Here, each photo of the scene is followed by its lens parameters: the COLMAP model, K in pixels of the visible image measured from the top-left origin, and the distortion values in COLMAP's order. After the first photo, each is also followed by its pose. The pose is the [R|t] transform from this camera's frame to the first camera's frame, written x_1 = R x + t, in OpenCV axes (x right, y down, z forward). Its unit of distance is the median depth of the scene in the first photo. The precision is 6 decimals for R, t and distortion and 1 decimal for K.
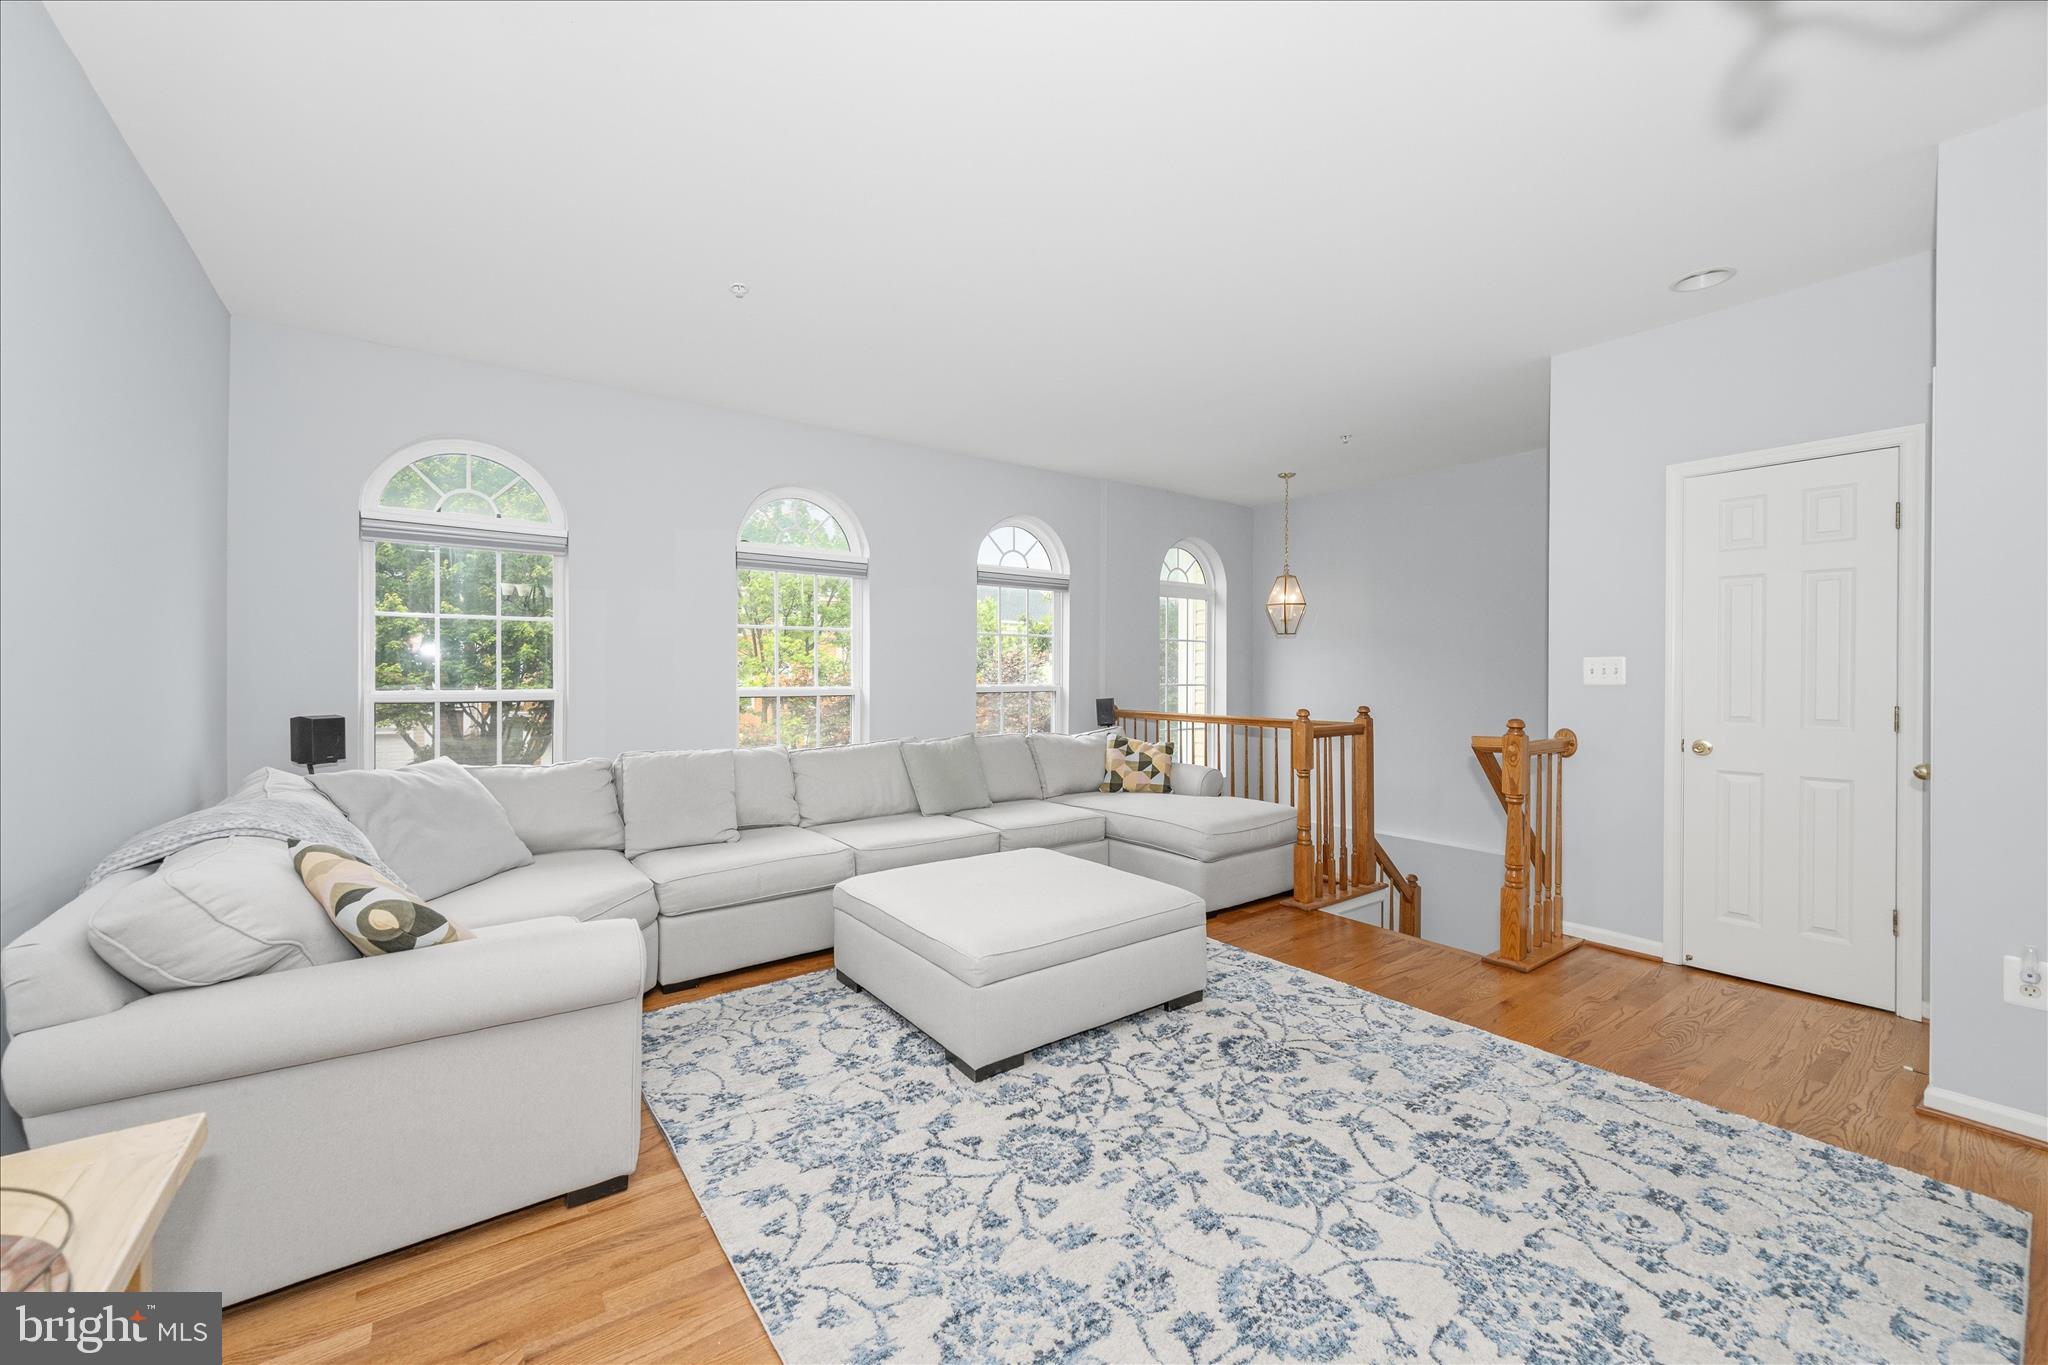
lens RADIAL K [[806.2, 0, 1026.9], [0, 806.2, 677.7], [0, 0, 1]] dist [-0.001688, 0.000305]
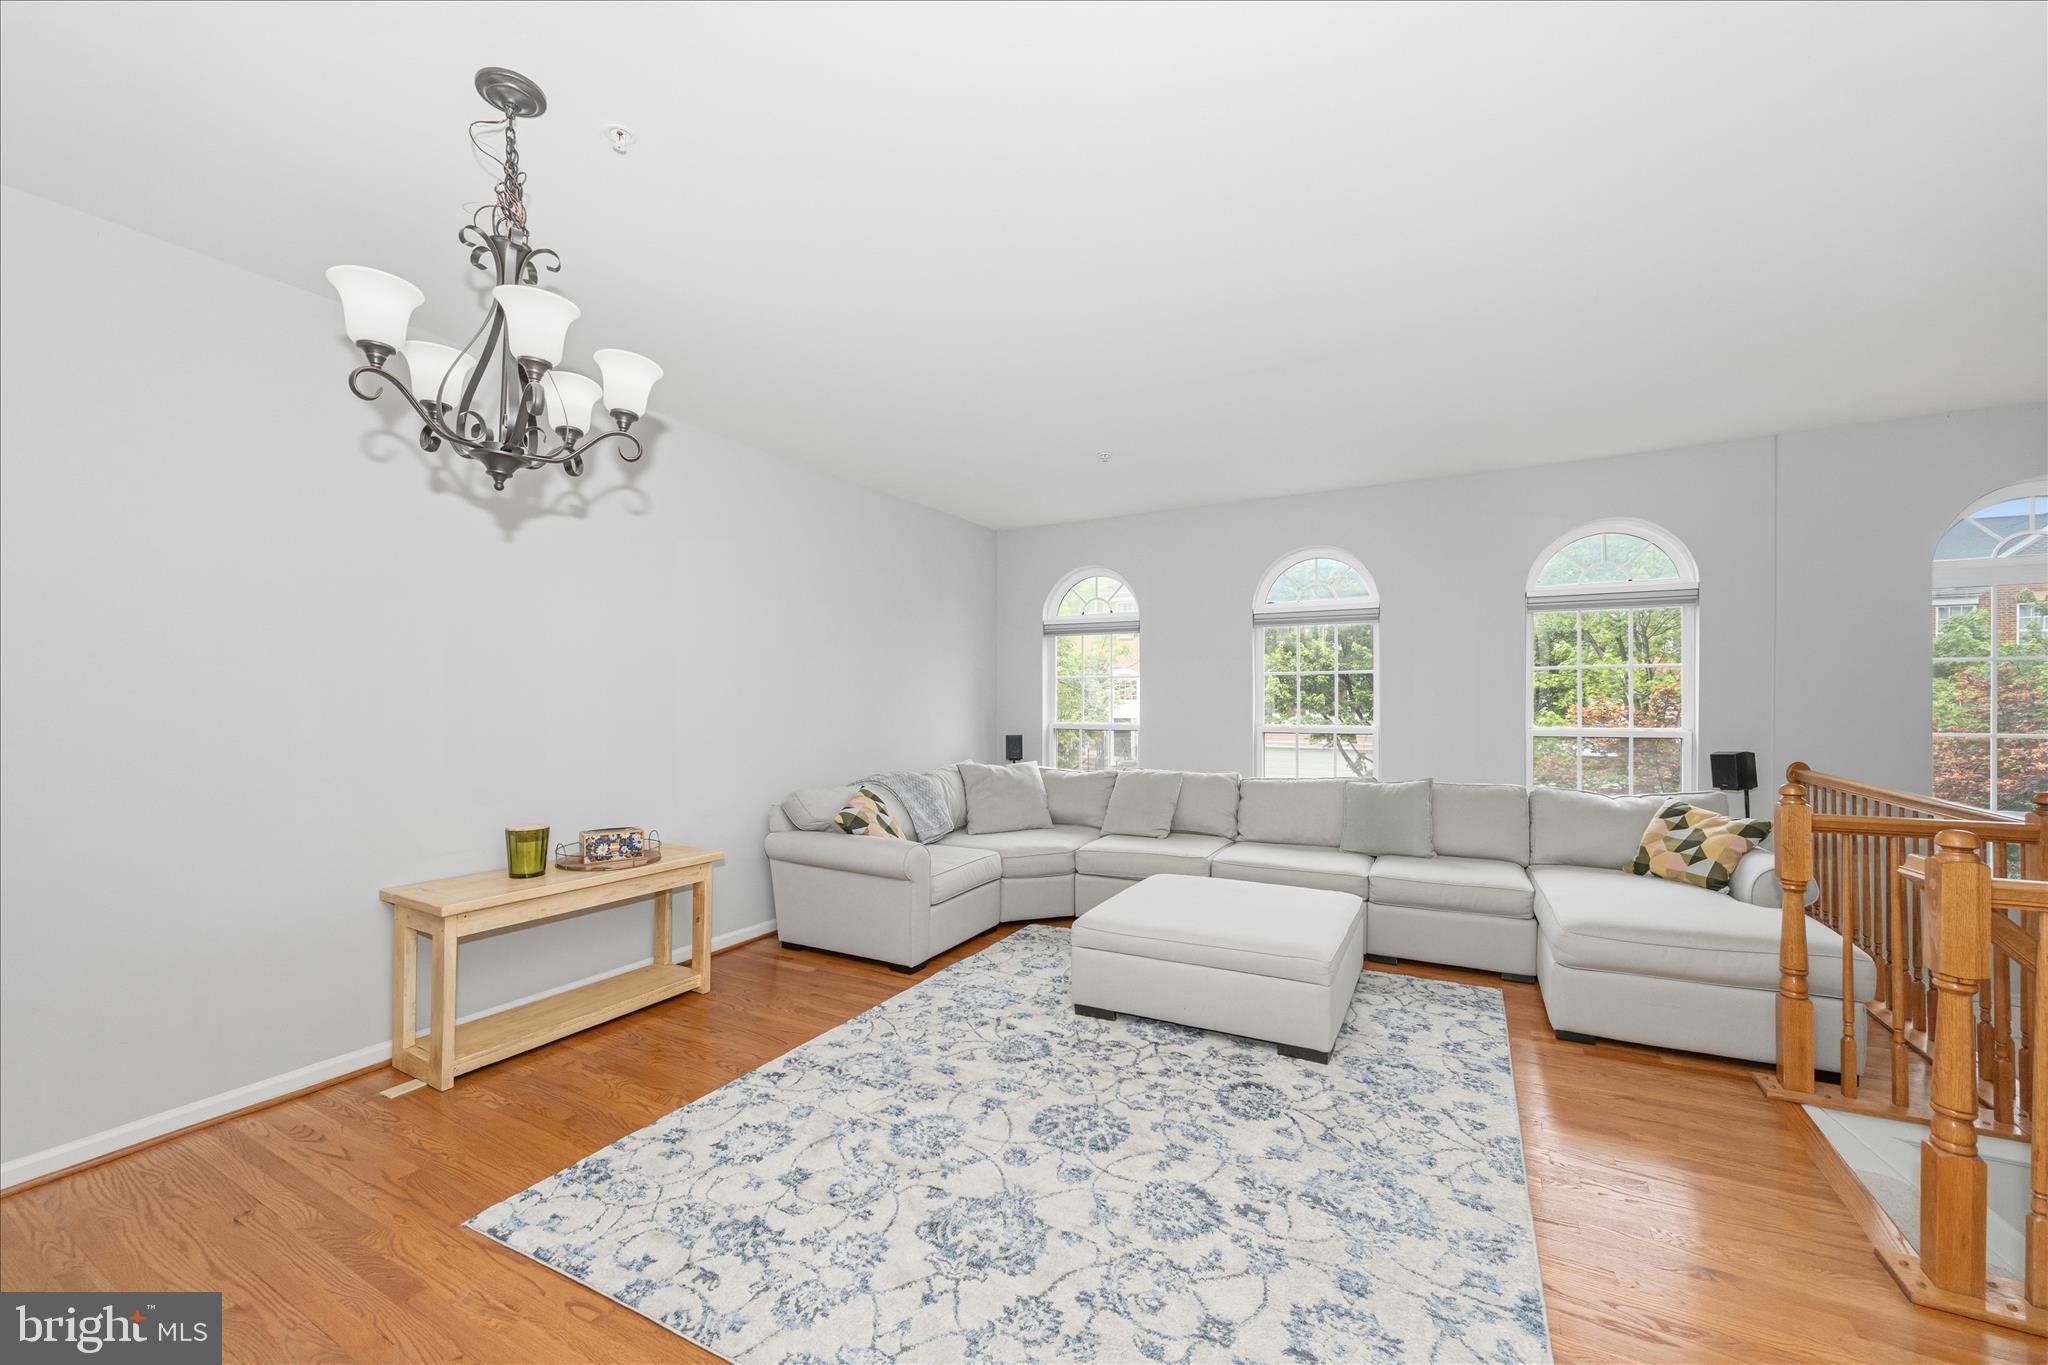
lens RADIAL K [[806.2, 0, 1026.5], [0, 806.2, 693.7], [0, 0, 1]] dist [-0.001688, 0.000305]
pose [[0.417737, -0.007326, -0.908539, 1.182398], [-0.000635, 0.999965, -0.008355, -0.047328], [0.908568, 0.004067, 0.417717, 0.326168]]
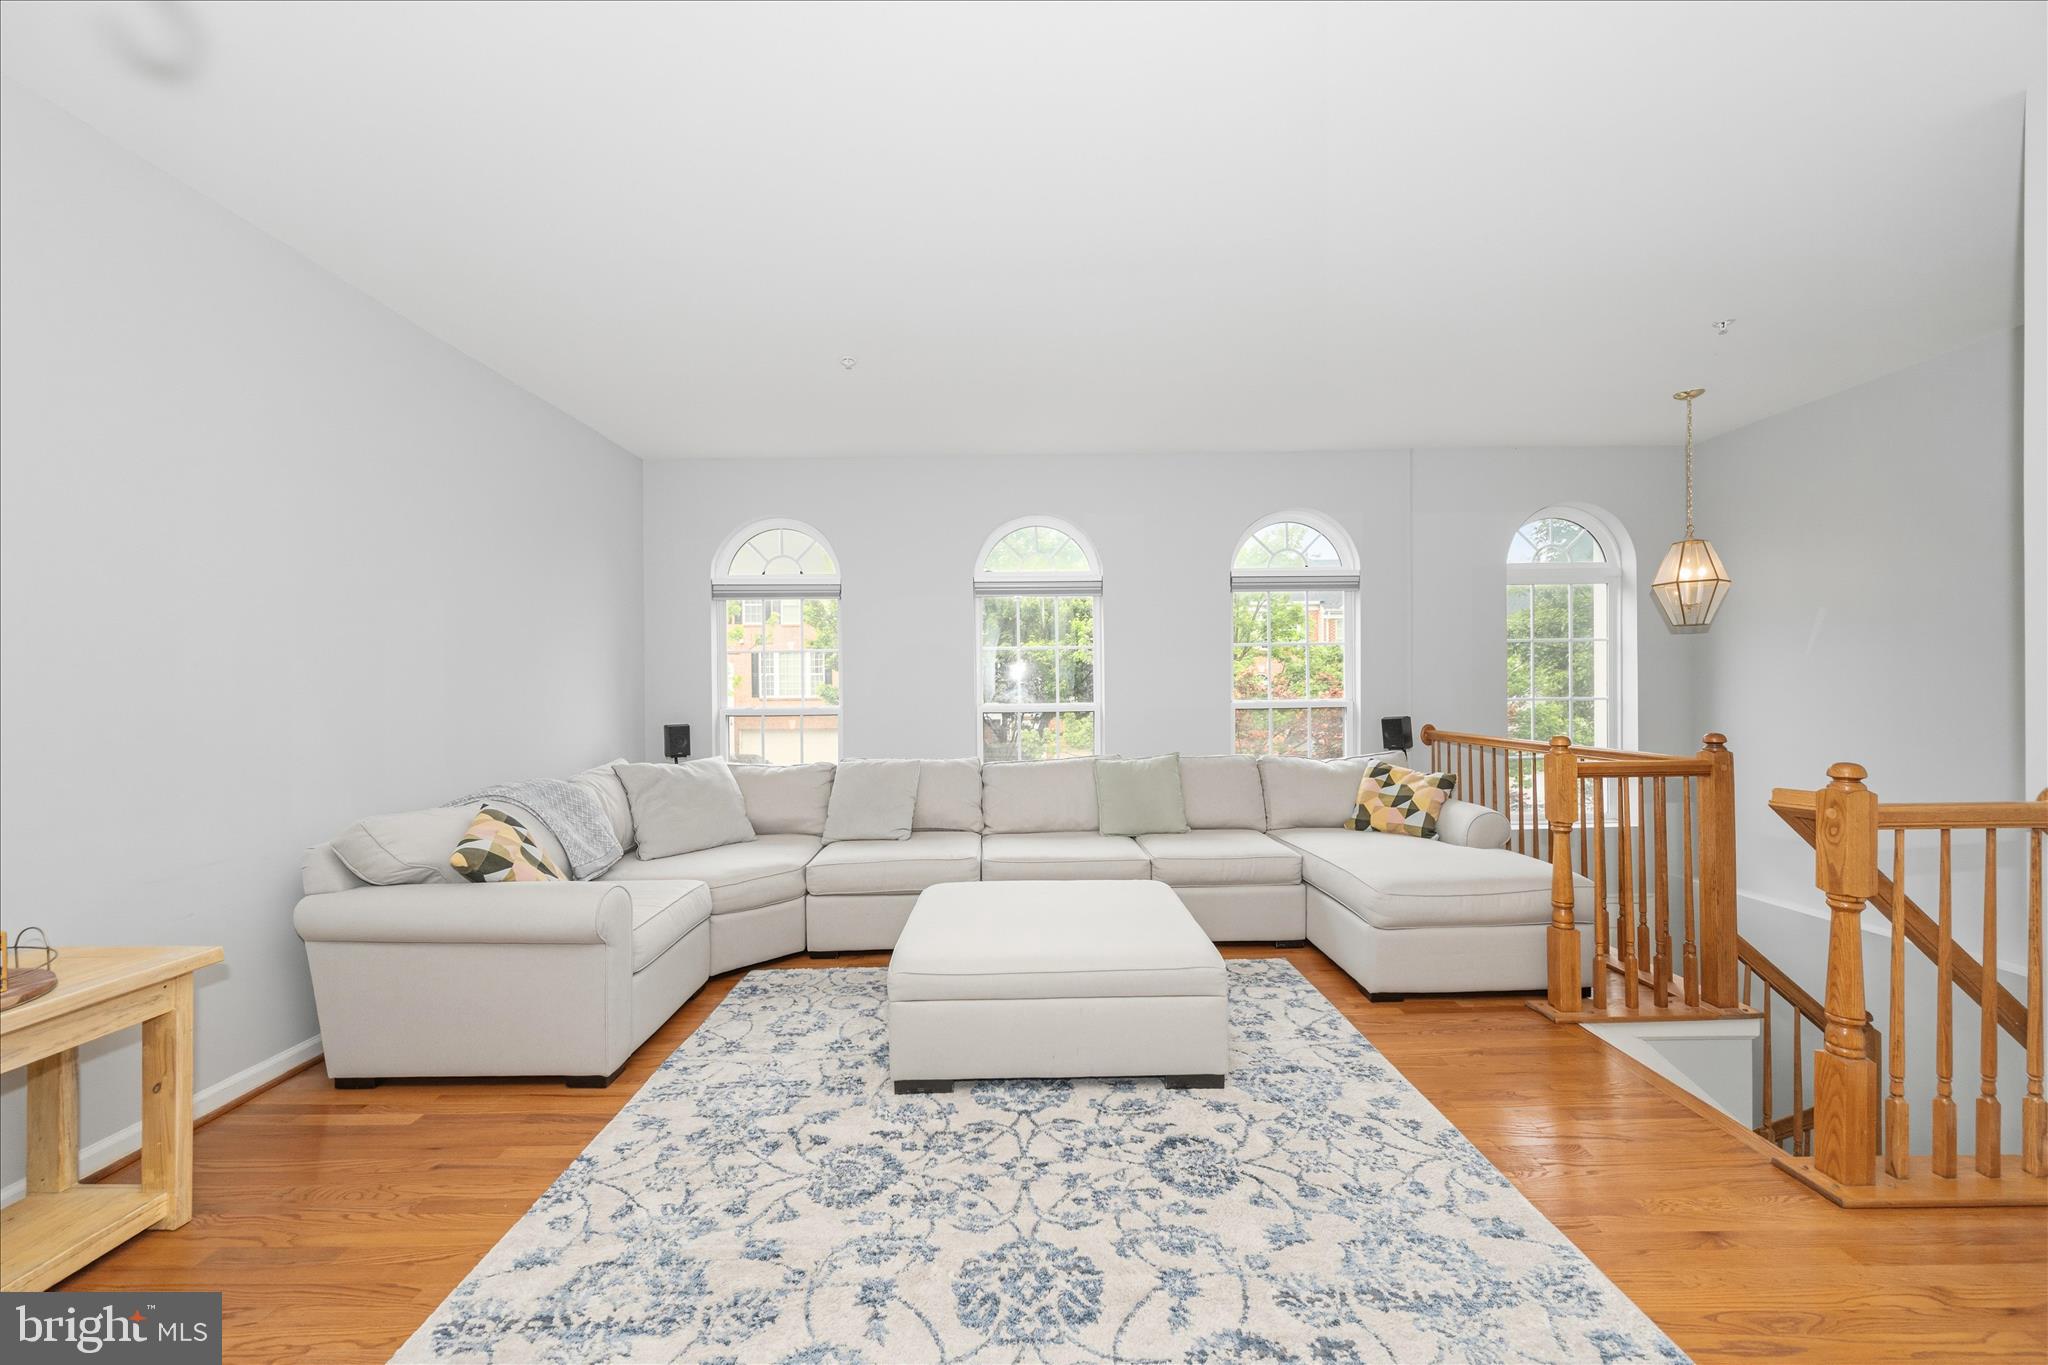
lens RADIAL K [[806.2, 0, 1020.9], [0, 806.2, 689.3], [0, 0, 1]] dist [-0.001688, 0.000305]
pose [[0.805902, -0.009936, -0.591965, 0.672814], [0.009873, 0.999946, -0.003343, -0.007505], [0.591966, -0.003150, 0.805957, 0.267965]]
